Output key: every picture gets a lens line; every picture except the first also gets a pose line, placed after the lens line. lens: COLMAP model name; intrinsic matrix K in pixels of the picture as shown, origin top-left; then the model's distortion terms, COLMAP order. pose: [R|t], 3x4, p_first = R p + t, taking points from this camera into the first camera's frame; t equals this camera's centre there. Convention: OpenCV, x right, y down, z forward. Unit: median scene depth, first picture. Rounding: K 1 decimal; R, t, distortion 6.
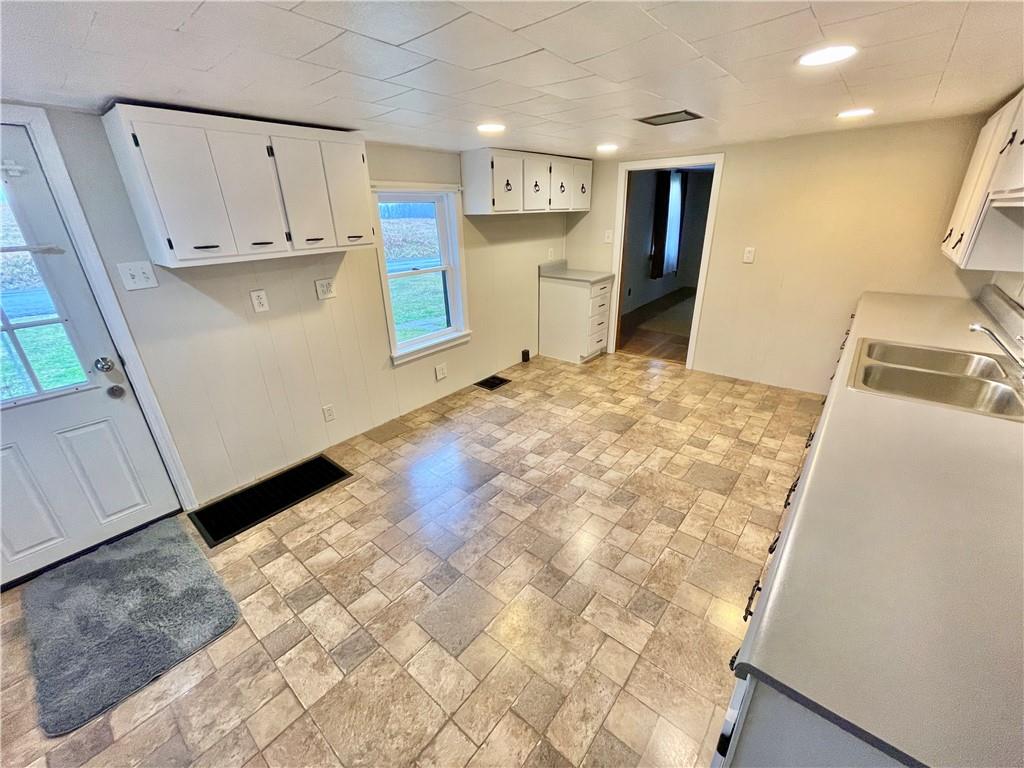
lens RADIAL K [[416.6, 0, 506.4], [0, 416.6, 385.0], [0, 0, 1]] dist [0.001461, 0.000322]
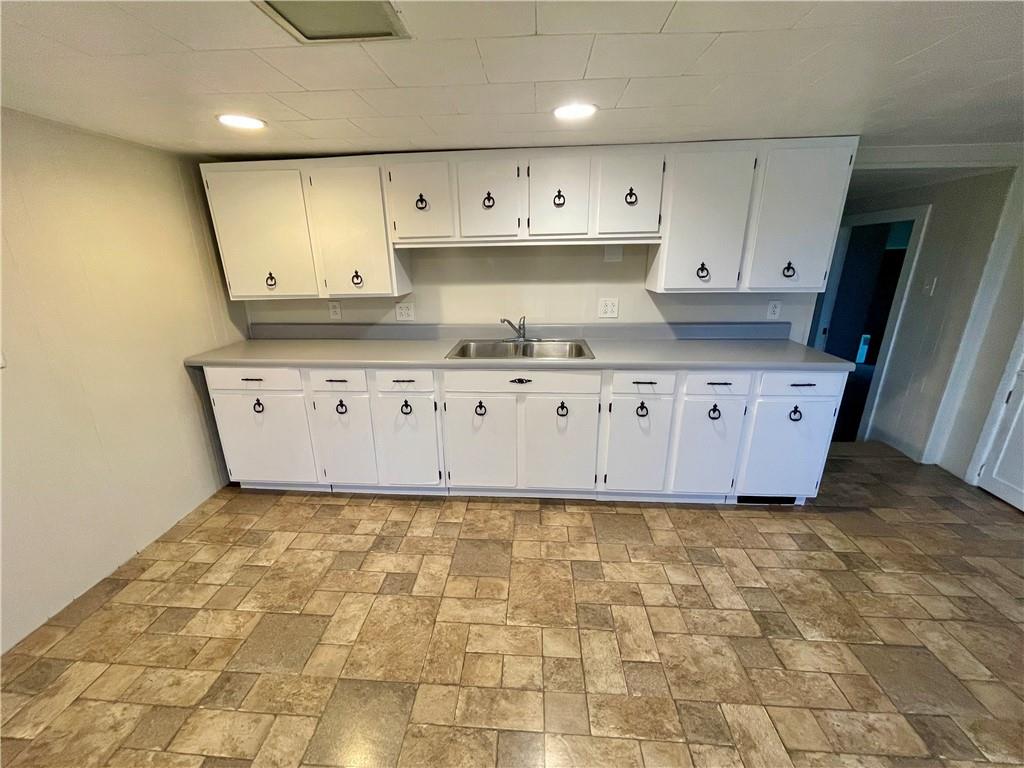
lens RADIAL K [[412.2, 0, 504.9], [0, 412.2, 387.2], [0, 0, 1]] dist [-0.002997, 0.000395]
pose [[-0.591003, -0.217114, 0.776902, -0.085510], [0.334907, 0.810131, 0.481170, -0.383479], [-0.733861, 0.544563, -0.406077, 0.997731]]
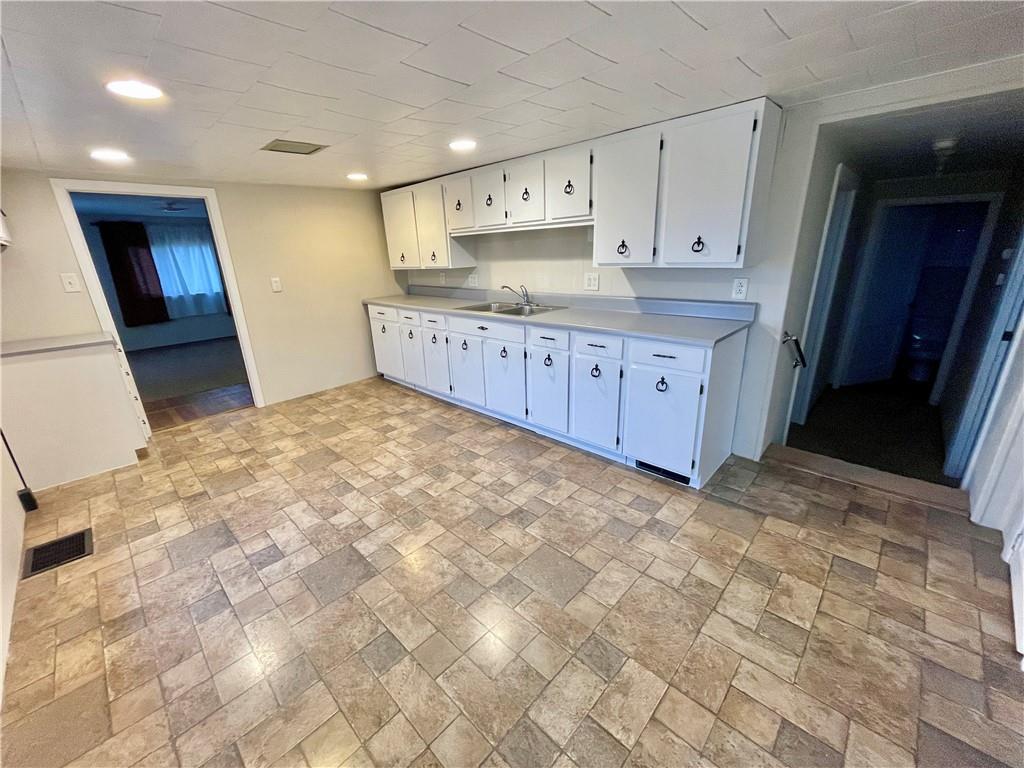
lens RADIAL K [[411.1, 0, 505.6], [0, 411.1, 387.1], [0, 0, 1]] dist [-0.000308, 0.000528]
pose [[0.069609, -0.299564, 0.951534, -0.600197], [0.417745, 0.874939, 0.244890, -0.112084], [-0.905894, 0.380452, 0.186045, 0.446165]]
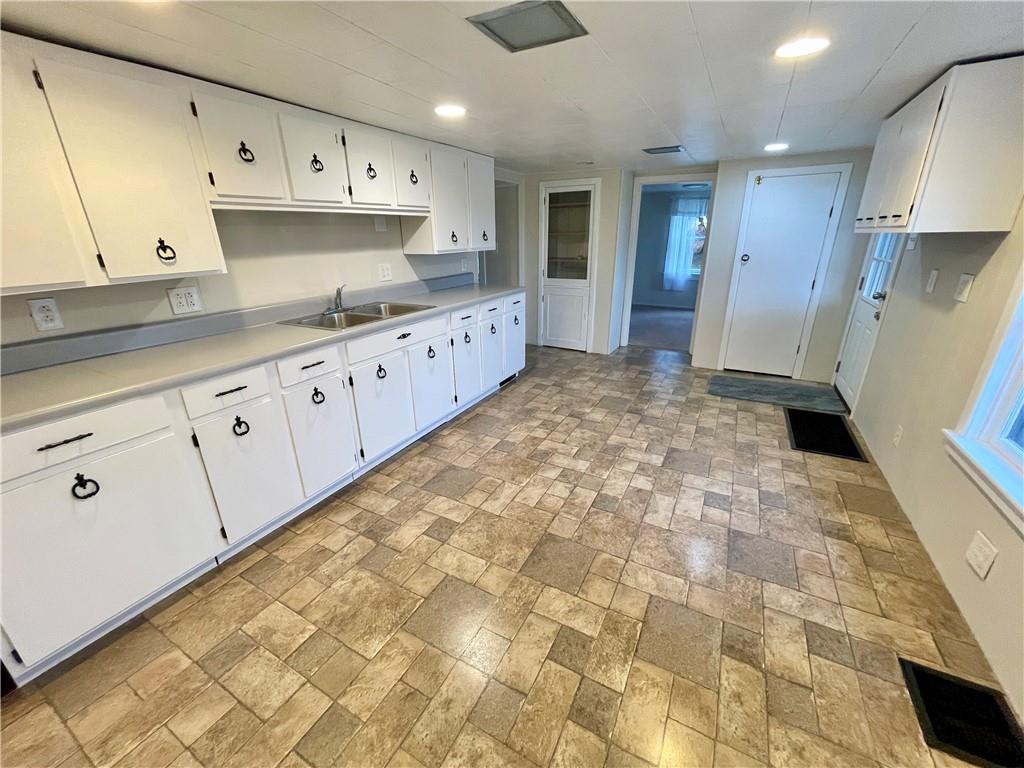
lens RADIAL K [[412.2, 0, 504.9], [0, 412.2, 387.2], [0, 0, 1]] dist [-0.002997, 0.000395]
pose [[-0.979860, 0.106730, -0.168772, 0.458367], [-0.037098, 0.733167, 0.679036, -0.529998], [0.196212, 0.671621, -0.714442, 1.394558]]
